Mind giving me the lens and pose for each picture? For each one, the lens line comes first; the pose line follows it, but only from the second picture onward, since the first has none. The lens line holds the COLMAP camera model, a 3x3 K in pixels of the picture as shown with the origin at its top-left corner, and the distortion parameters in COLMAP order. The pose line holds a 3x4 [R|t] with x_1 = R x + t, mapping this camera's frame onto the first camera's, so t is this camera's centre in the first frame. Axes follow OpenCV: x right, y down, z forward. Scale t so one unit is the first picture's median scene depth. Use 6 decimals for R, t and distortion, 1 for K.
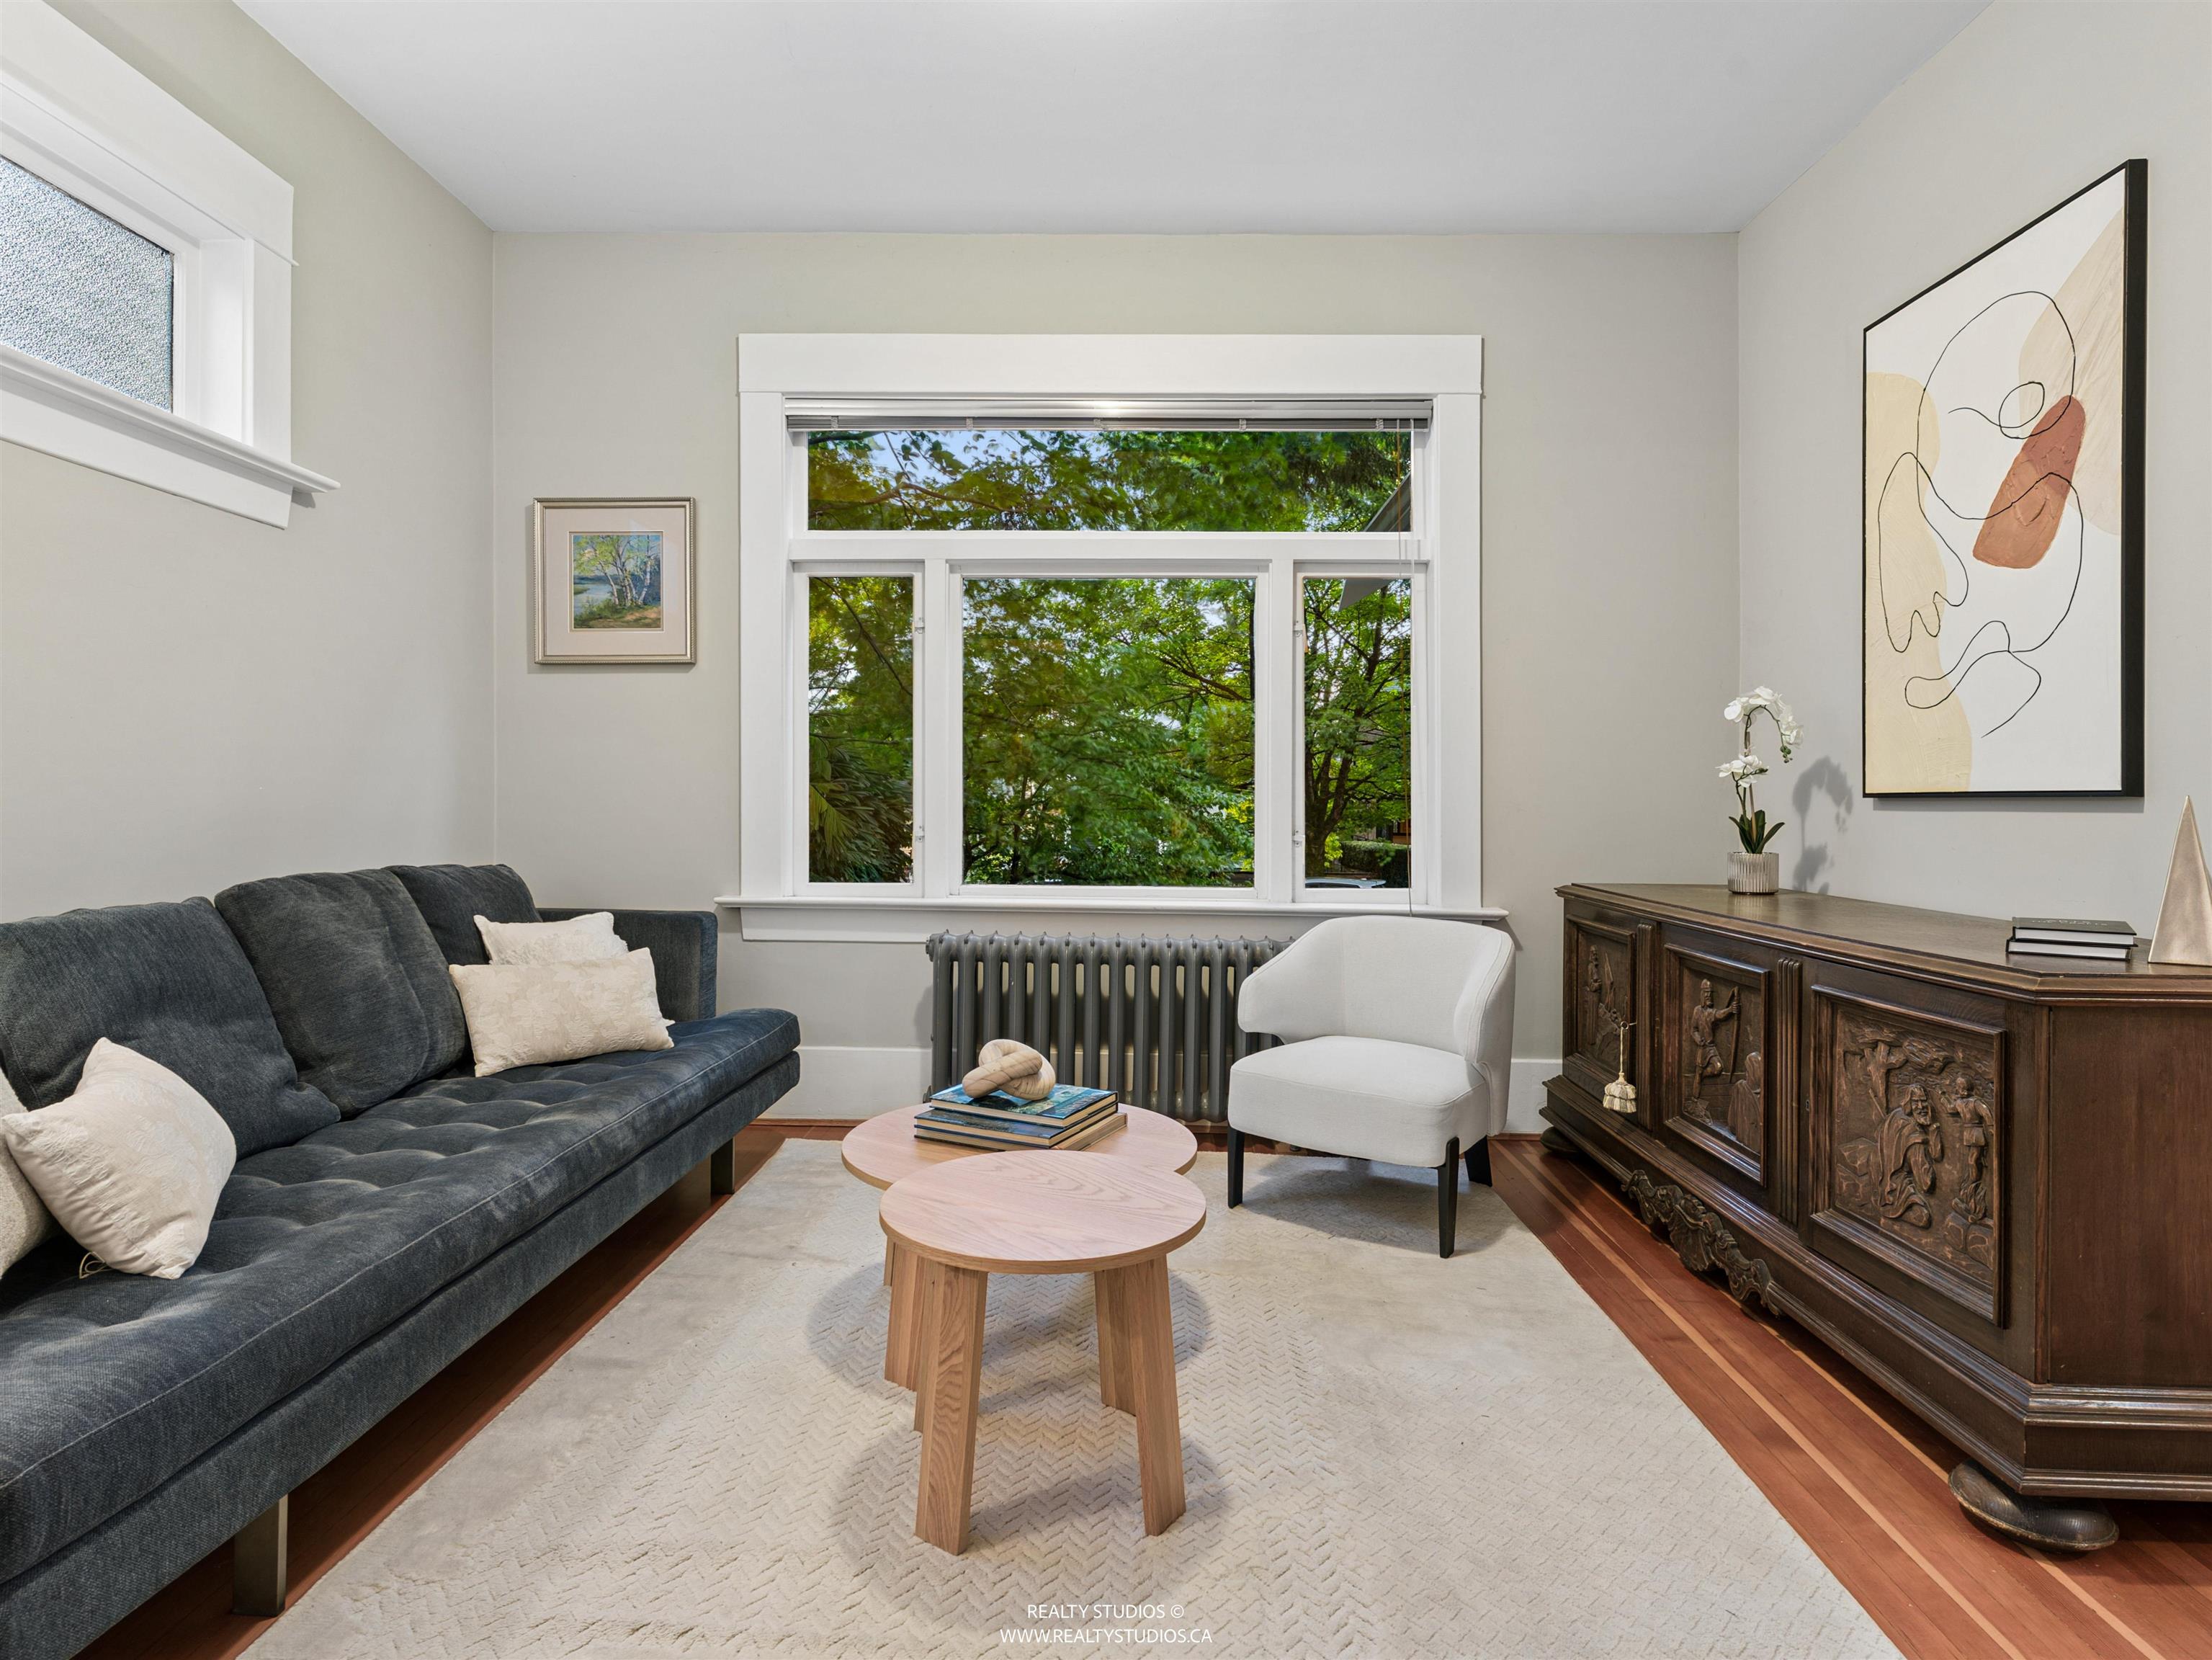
lens RADIAL K [[1184.5, 0, 1097.4], [0, 1184.5, 808.3], [0, 0, 1]] dist [0.004360, -0.001146]
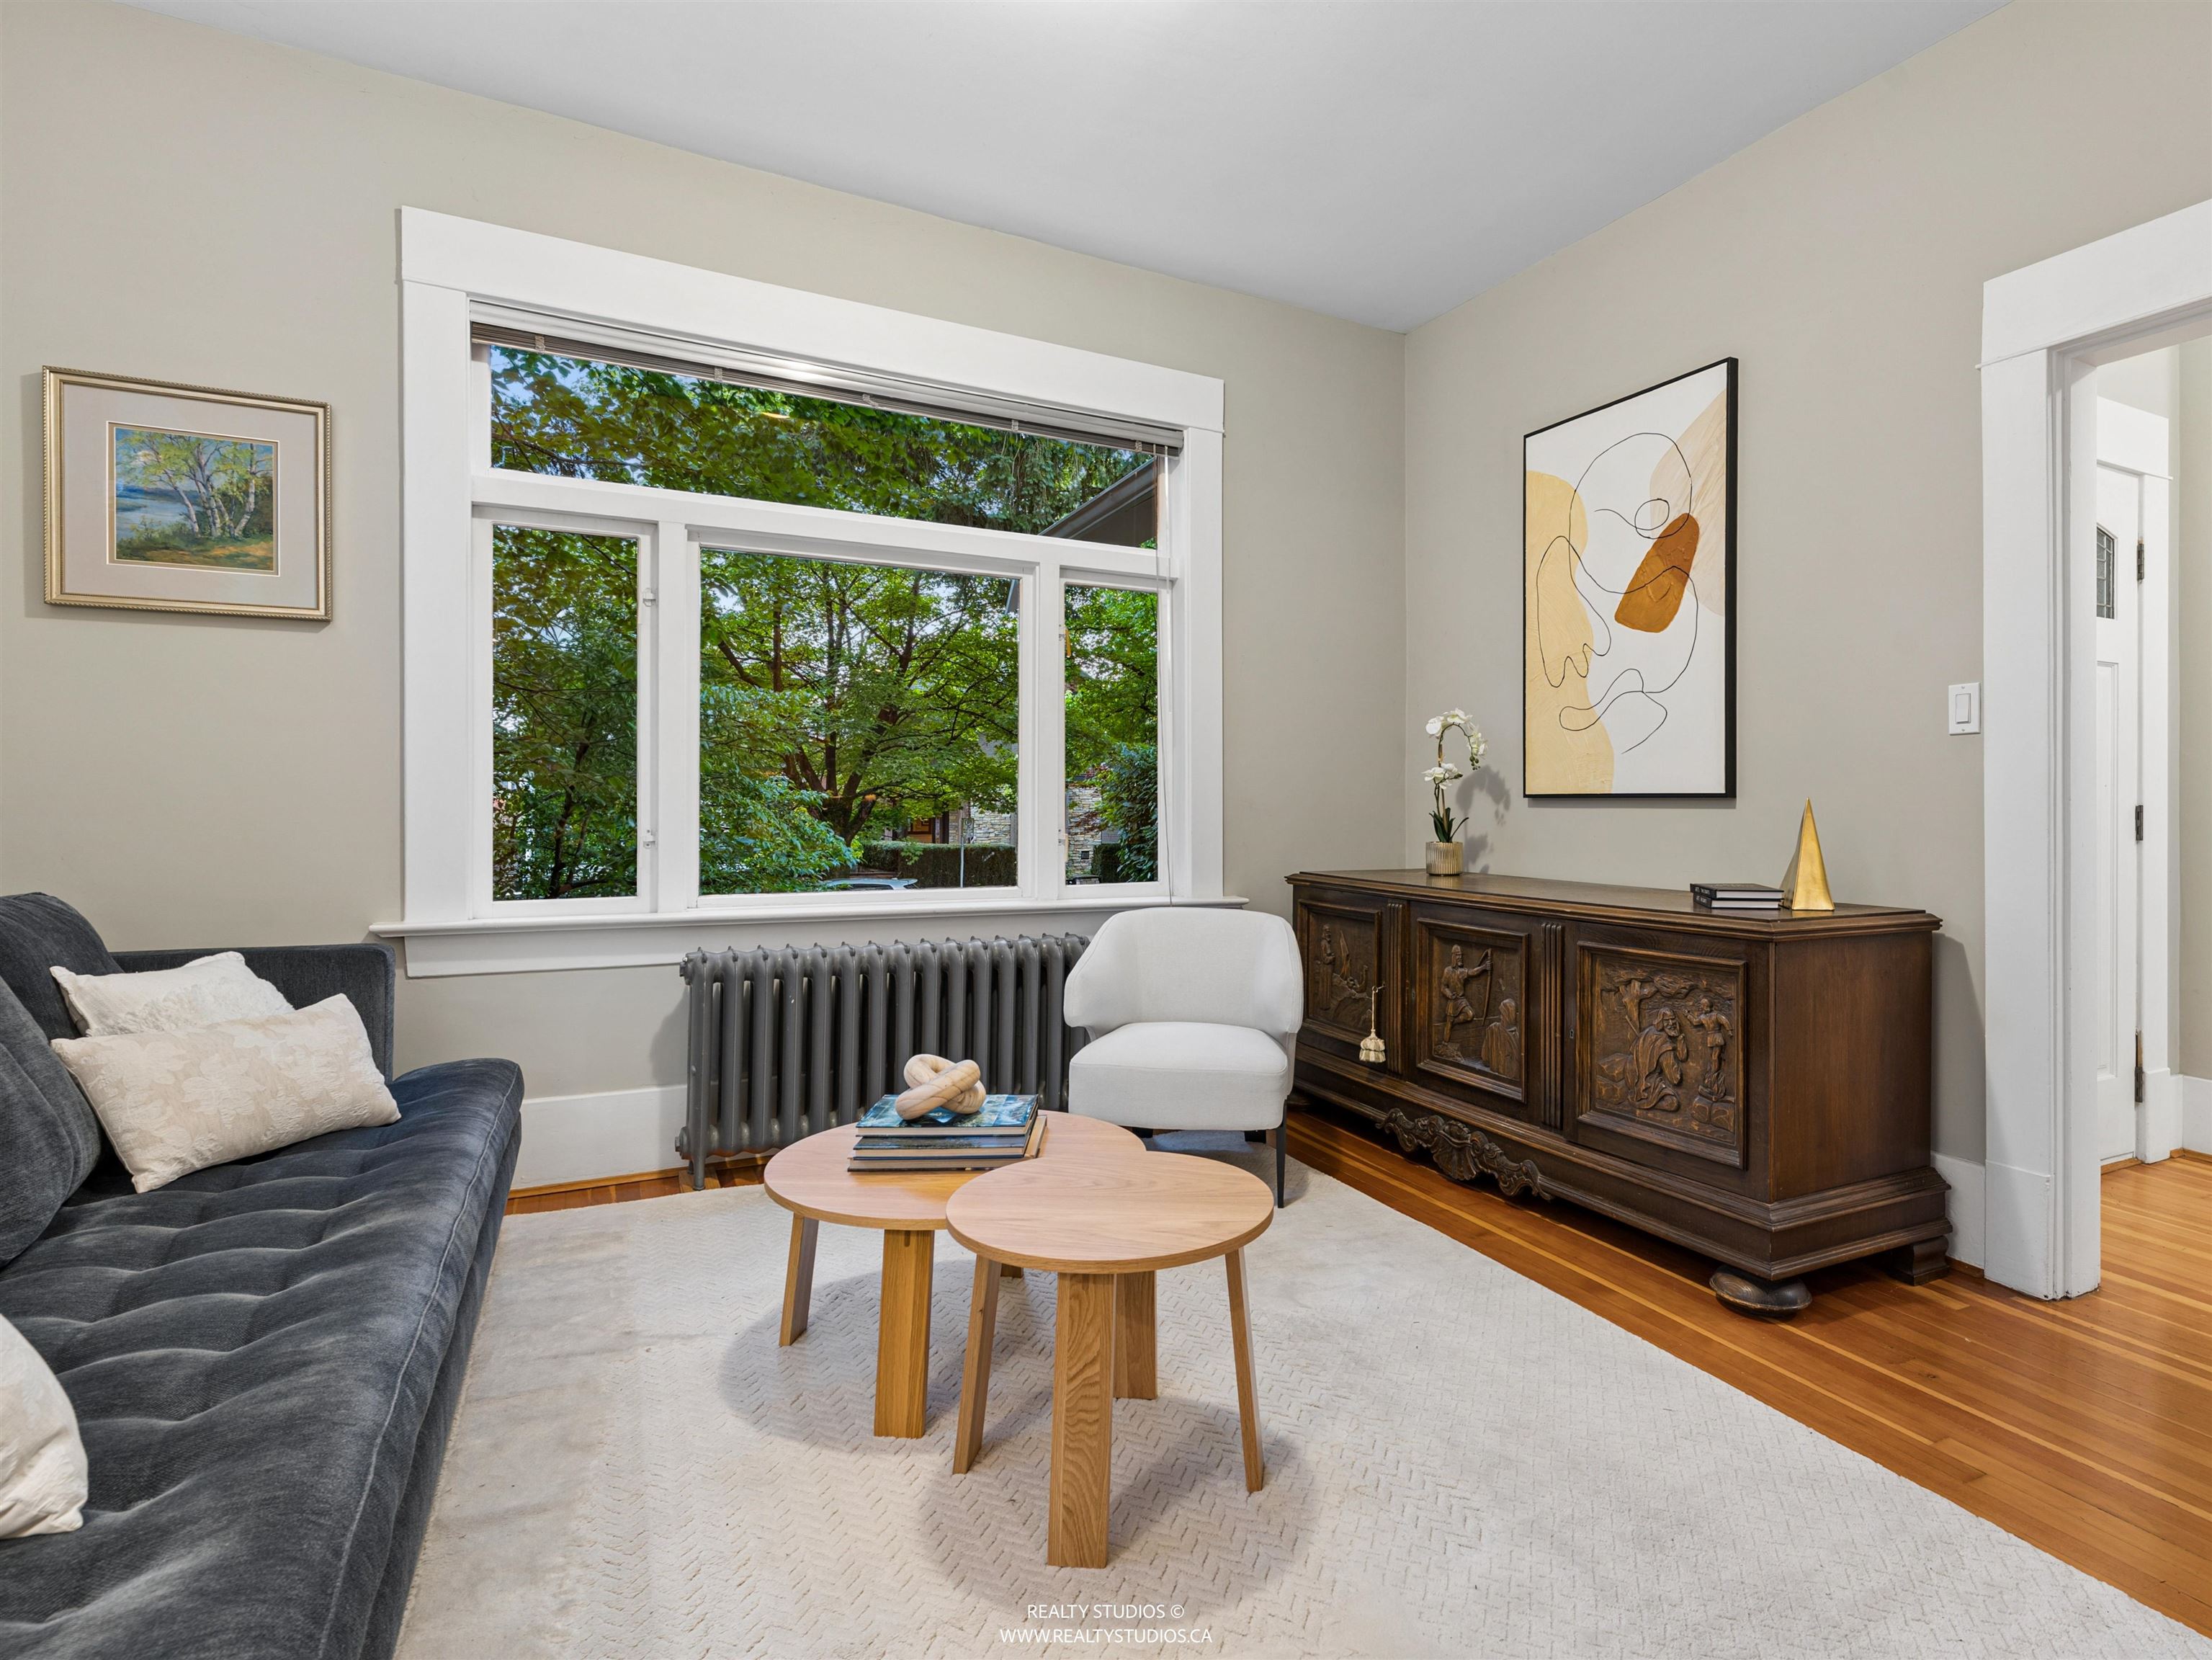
lens RADIAL K [[1184.5, 0, 1228.9], [0, 1184.5, 806.7], [0, 0, 1]] dist [0.004360, -0.001146]
pose [[0.858952, -0.003162, 0.512046, -0.305858], [0.003216, 0.999995, 0.000781, -0.001368], [-0.512046, 0.000976, 0.858958, 0.057745]]
